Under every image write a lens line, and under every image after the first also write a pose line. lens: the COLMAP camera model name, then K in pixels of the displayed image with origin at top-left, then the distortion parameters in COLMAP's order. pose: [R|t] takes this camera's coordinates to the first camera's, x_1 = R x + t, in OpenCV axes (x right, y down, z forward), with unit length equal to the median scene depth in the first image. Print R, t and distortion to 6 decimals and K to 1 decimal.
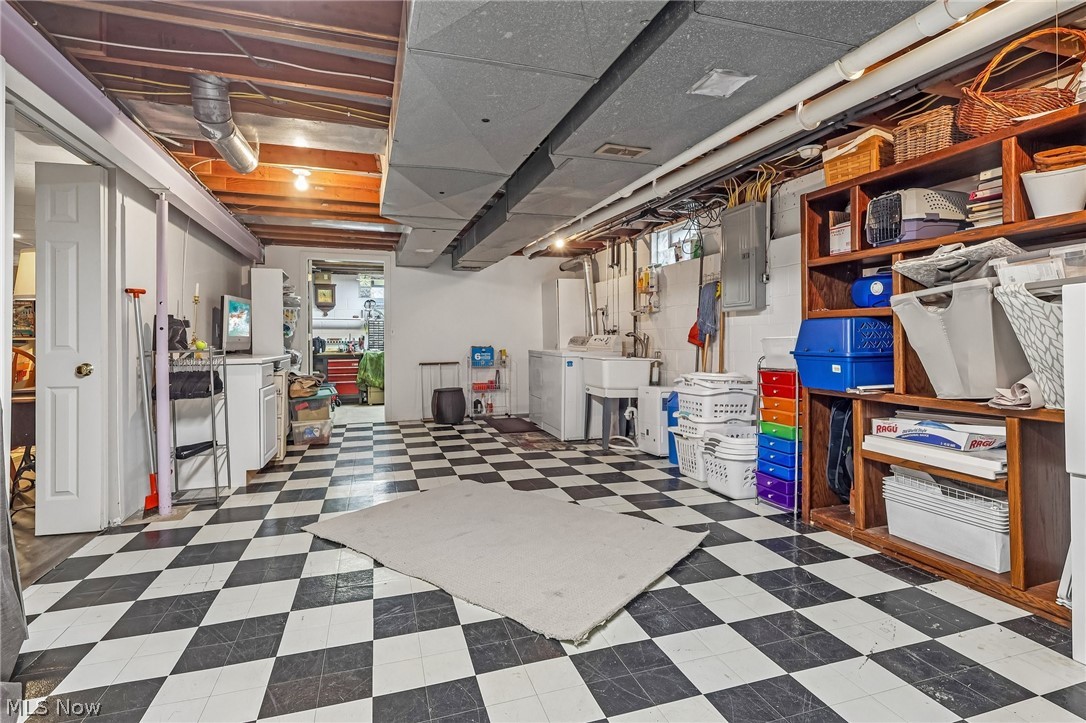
lens RADIAL K [[530.5, 0, 541.9], [0, 530.5, 331.5], [0, 0, 1]] dist [-0.003002, -0.000095]
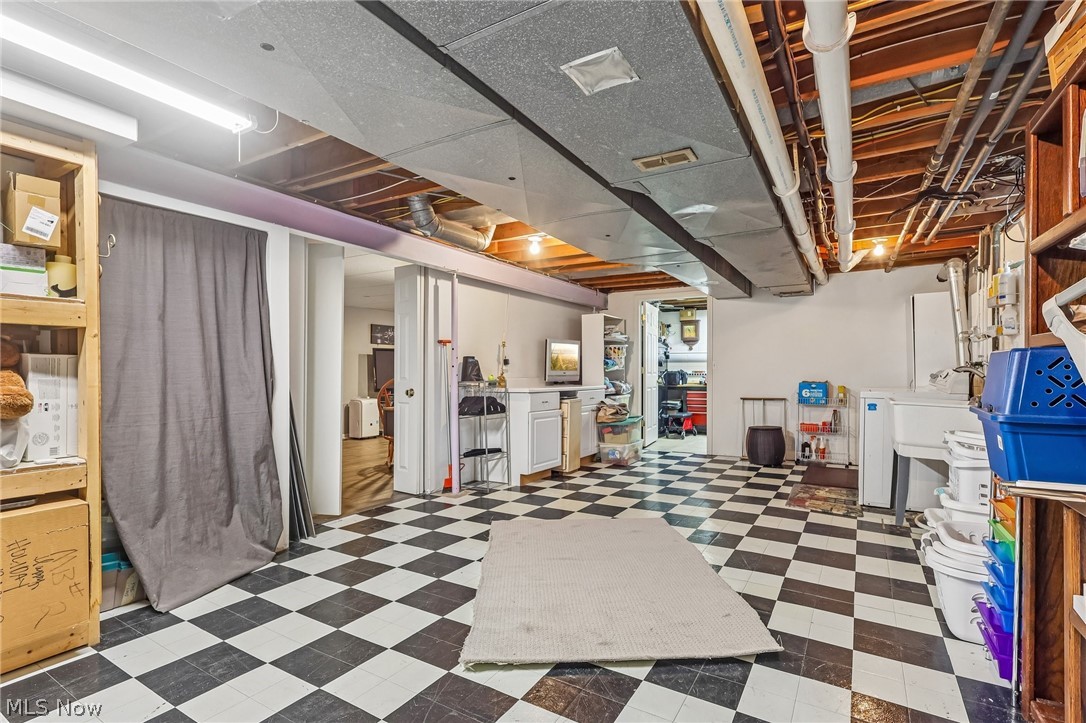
lens RADIAL K [[520.2, 0, 543.0], [0, 520.2, 361.5], [0, 0, 1]] dist [0.003466, 0.000203]
pose [[0.657845, -0.009743, -0.753091, 0.304789], [0.008599, 0.999948, -0.005425, -0.004892], [0.753105, -0.002907, 0.657894, 0.137695]]
